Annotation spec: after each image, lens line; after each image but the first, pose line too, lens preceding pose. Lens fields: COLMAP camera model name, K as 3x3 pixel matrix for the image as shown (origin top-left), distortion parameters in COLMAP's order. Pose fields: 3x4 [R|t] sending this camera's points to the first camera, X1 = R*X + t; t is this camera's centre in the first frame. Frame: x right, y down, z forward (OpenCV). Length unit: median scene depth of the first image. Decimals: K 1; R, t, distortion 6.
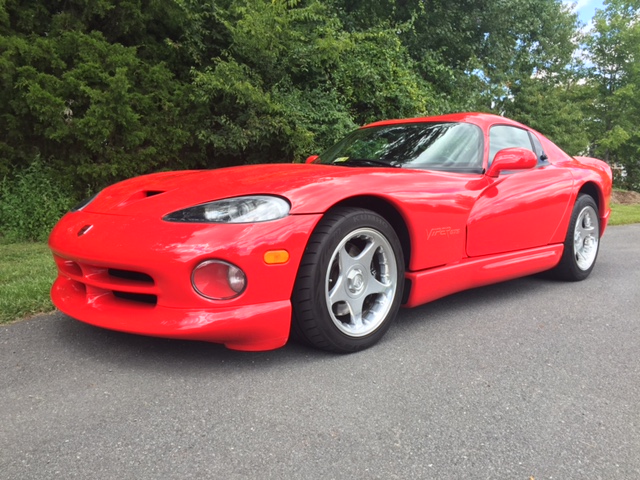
lens RADIAL K [[543.5, 0, 320.0], [0, 543.5, 240.0], [0, 0, 1]] dist [0.001807, -0.012486]
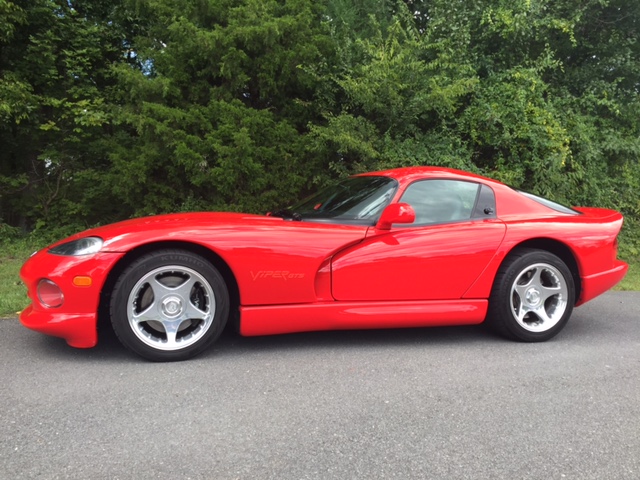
lens RADIAL K [[535.1, 0, 320.0], [0, 535.1, 240.0], [0, 0, 1]] dist [0.005724, 0.005655]
pose [[0.888366, 0.046491, -0.456776, 0.323357], [-0.075486, 0.996112, -0.045426, -0.017252], [0.452888, 0.074835, 0.888421, 0.011523]]
